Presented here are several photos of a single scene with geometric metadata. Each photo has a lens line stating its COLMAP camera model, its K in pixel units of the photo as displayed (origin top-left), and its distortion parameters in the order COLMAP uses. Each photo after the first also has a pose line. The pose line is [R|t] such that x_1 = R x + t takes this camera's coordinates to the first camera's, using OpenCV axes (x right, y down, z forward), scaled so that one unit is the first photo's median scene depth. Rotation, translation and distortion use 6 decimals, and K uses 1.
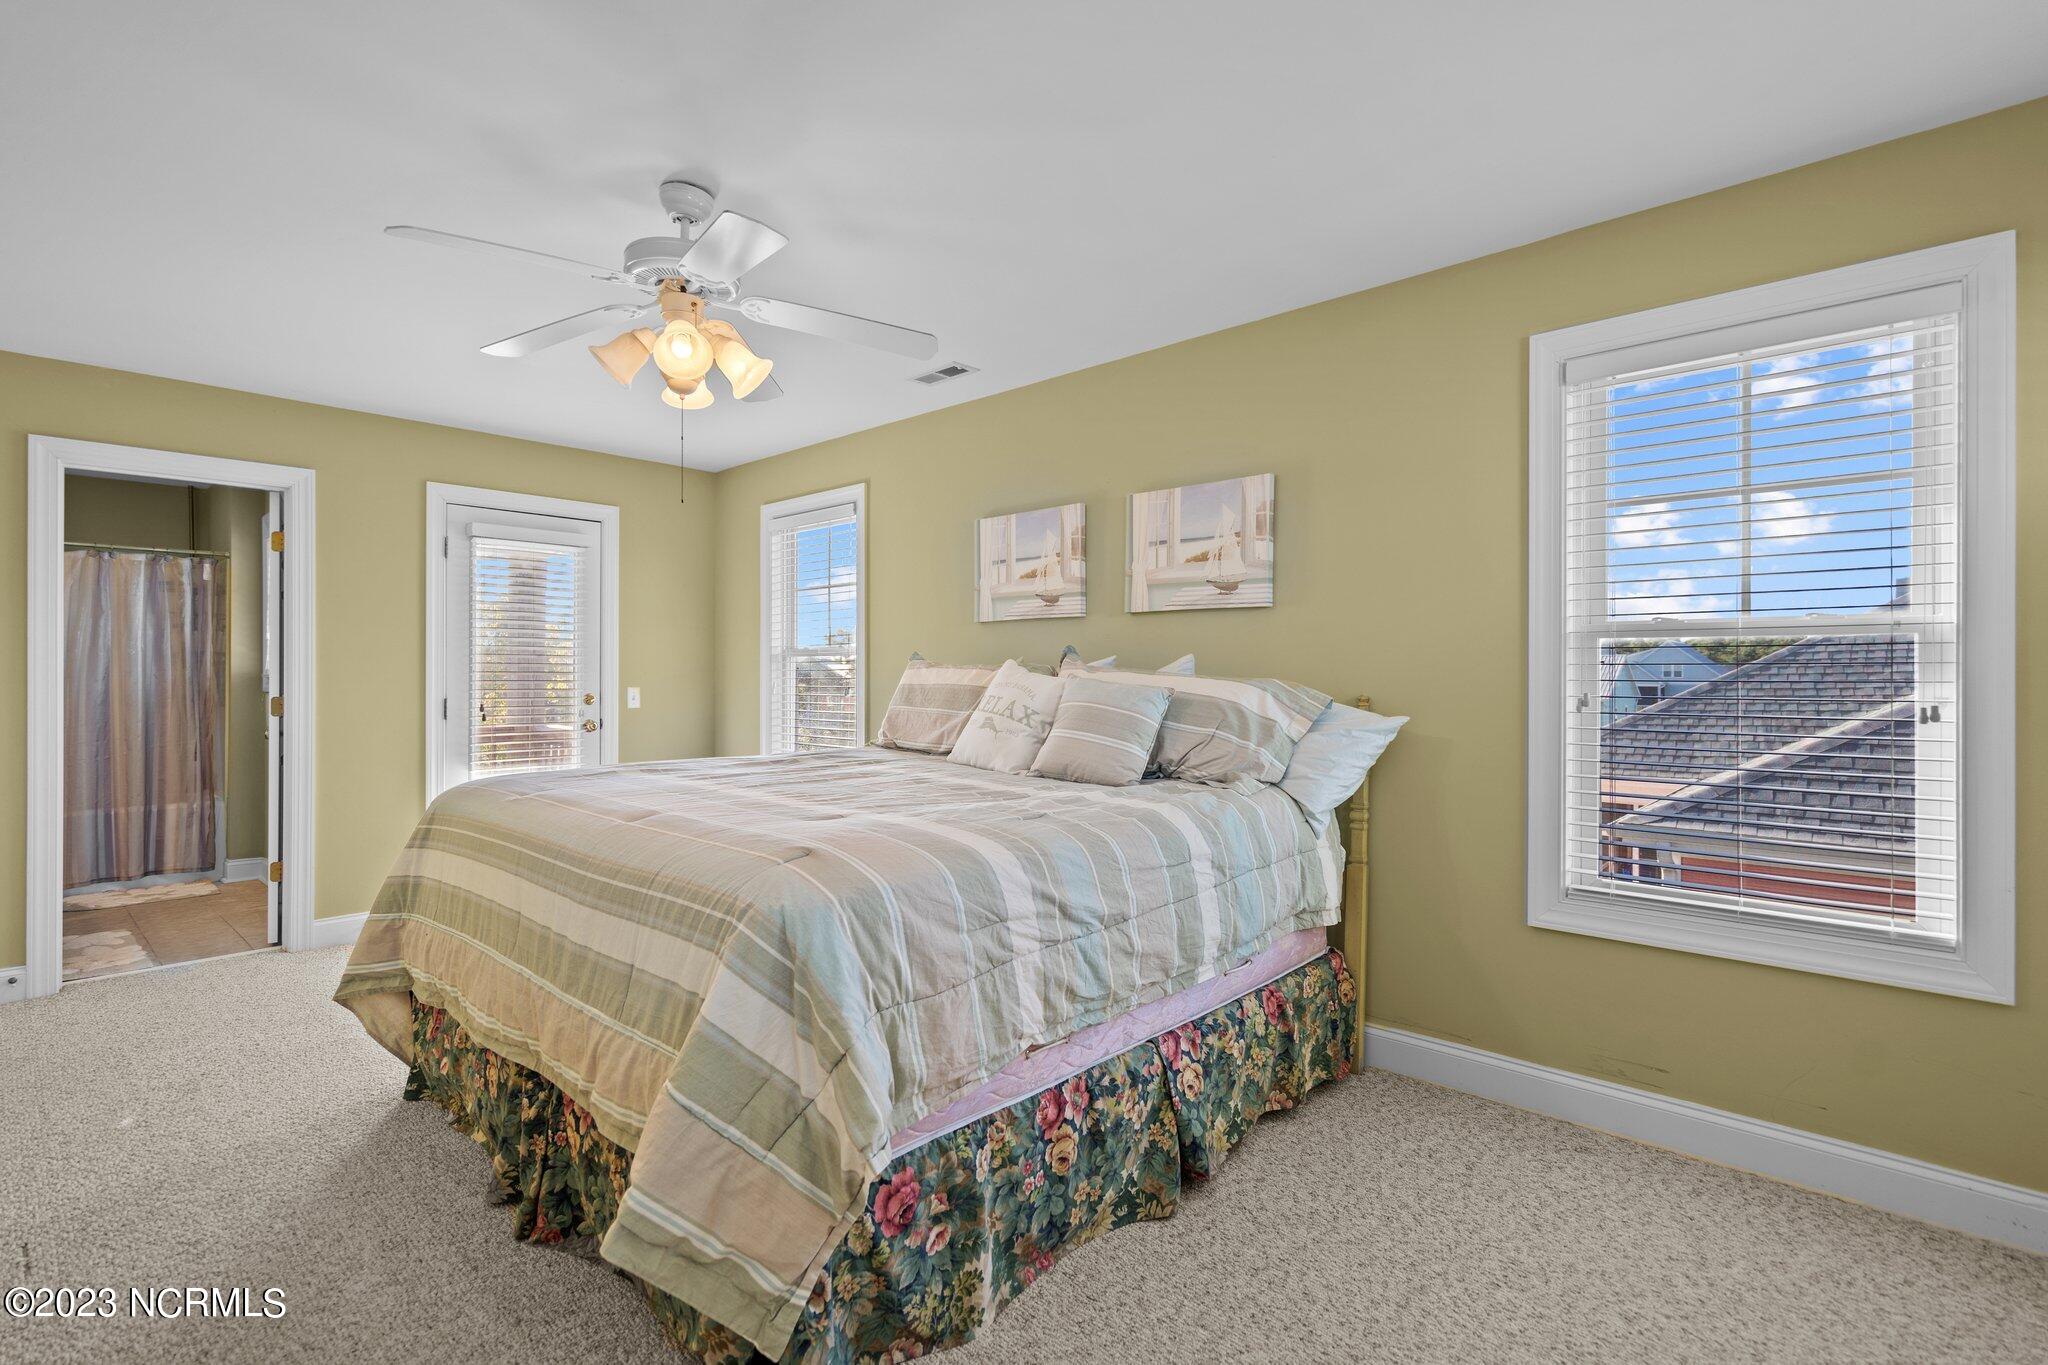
lens RADIAL K [[935.5, 0, 1017.2], [0, 935.5, 677.1], [0, 0, 1]] dist [-0.003243, 0.000810]
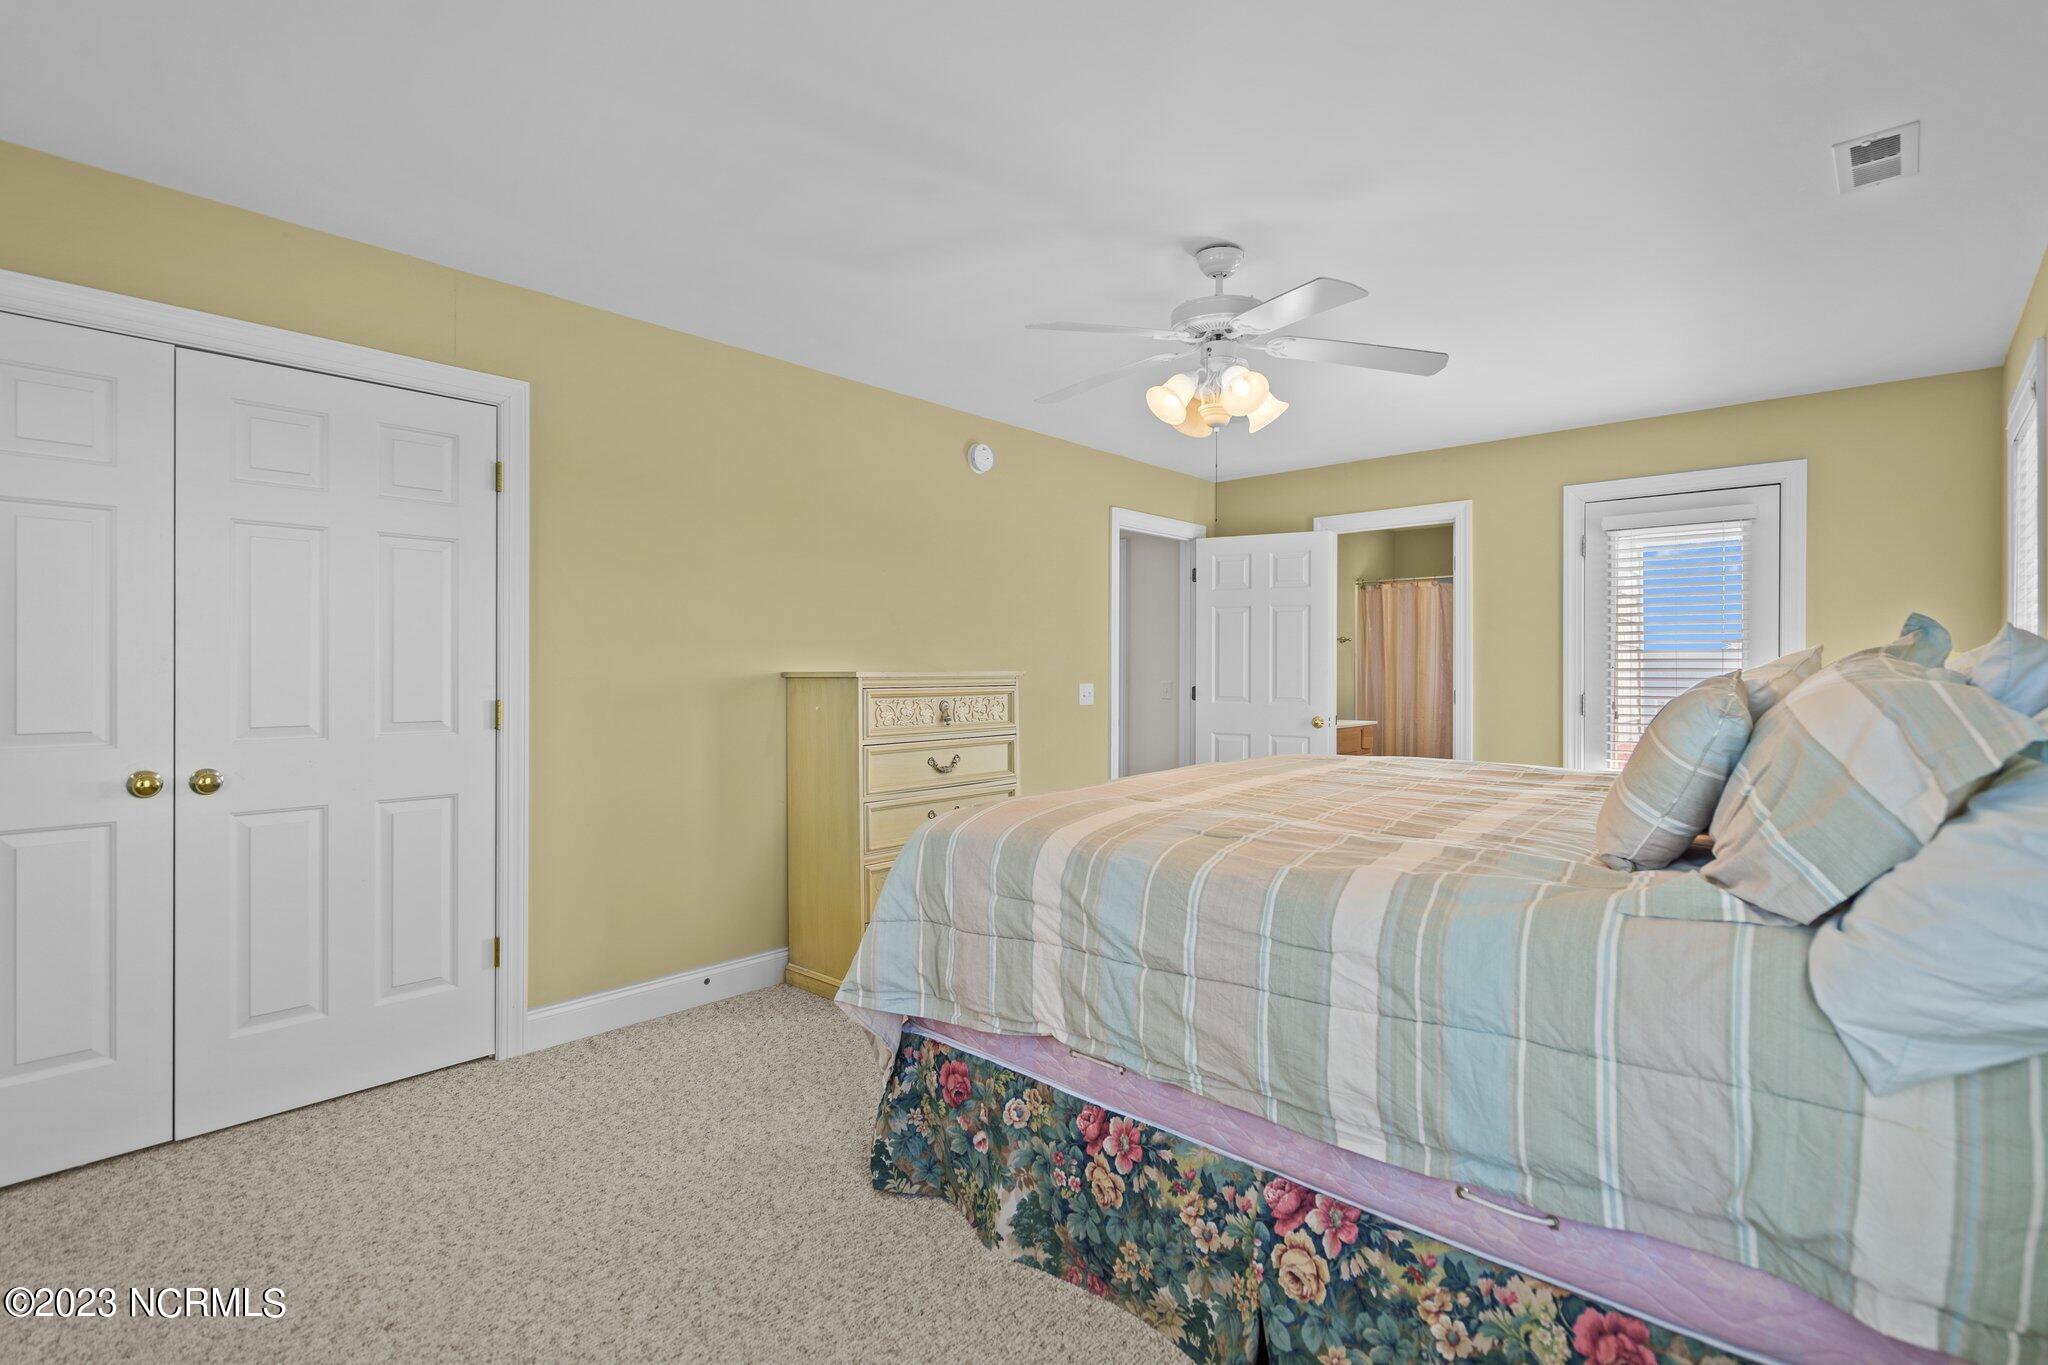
lens RADIAL K [[935.5, 0, 1017.2], [0, 935.5, 677.1], [0, 0, 1]] dist [-0.003243, 0.000810]
pose [[0.030495, 0.006599, -0.999513, 0.911274], [-0.004874, 0.999967, 0.006453, -0.001082], [0.999523, 0.004675, 0.030526, 0.827594]]
